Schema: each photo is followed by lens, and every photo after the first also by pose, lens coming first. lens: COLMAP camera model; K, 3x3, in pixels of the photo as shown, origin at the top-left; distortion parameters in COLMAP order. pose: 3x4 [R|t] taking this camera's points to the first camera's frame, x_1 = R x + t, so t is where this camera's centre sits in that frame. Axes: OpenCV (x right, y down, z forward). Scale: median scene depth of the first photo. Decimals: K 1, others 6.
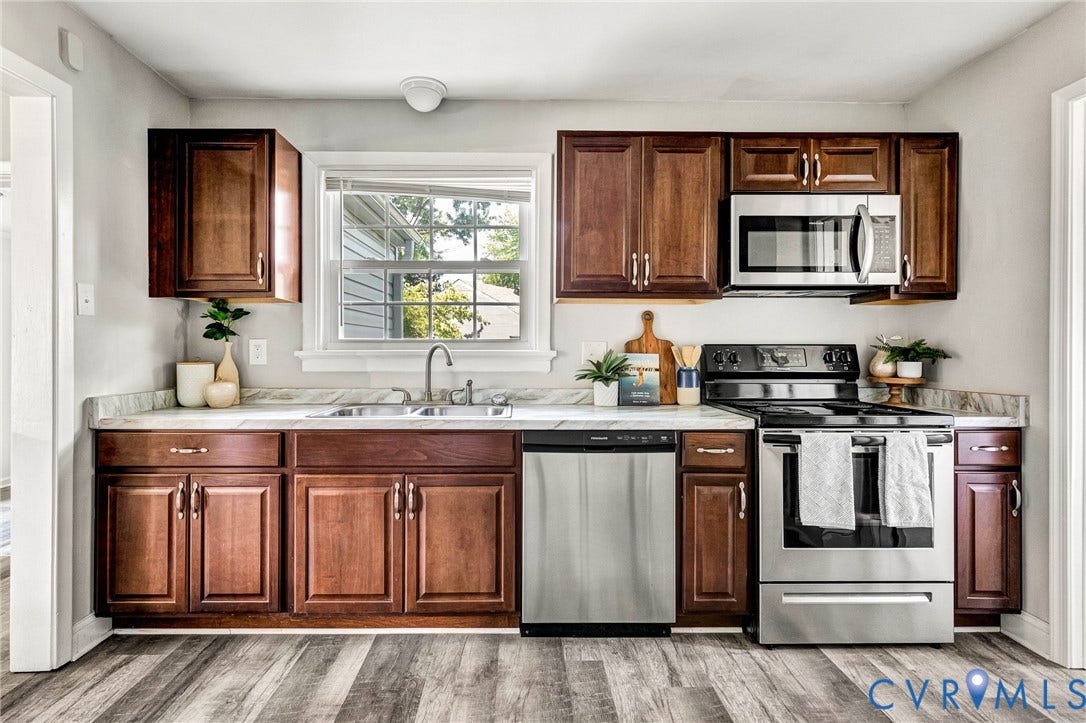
lens RADIAL K [[523.4, 0, 536.7], [0, 523.4, 348.5], [0, 0, 1]] dist [0.002536, 0.000529]
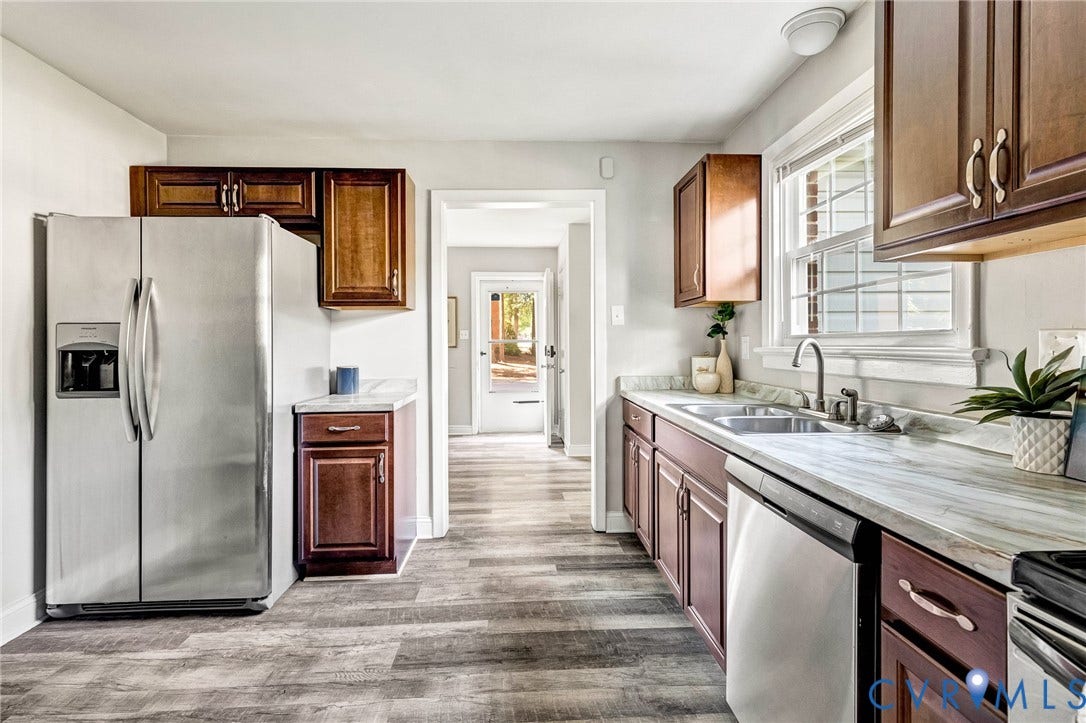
lens RADIAL K [[523.4, 0, 536.7], [0, 523.4, 348.5], [0, 0, 1]] dist [0.002536, 0.000529]
pose [[0.031503, 0.009276, -0.999461, 0.765979], [0.007041, 0.999930, 0.009502, -0.008400], [0.999479, -0.007337, 0.031436, 0.726263]]
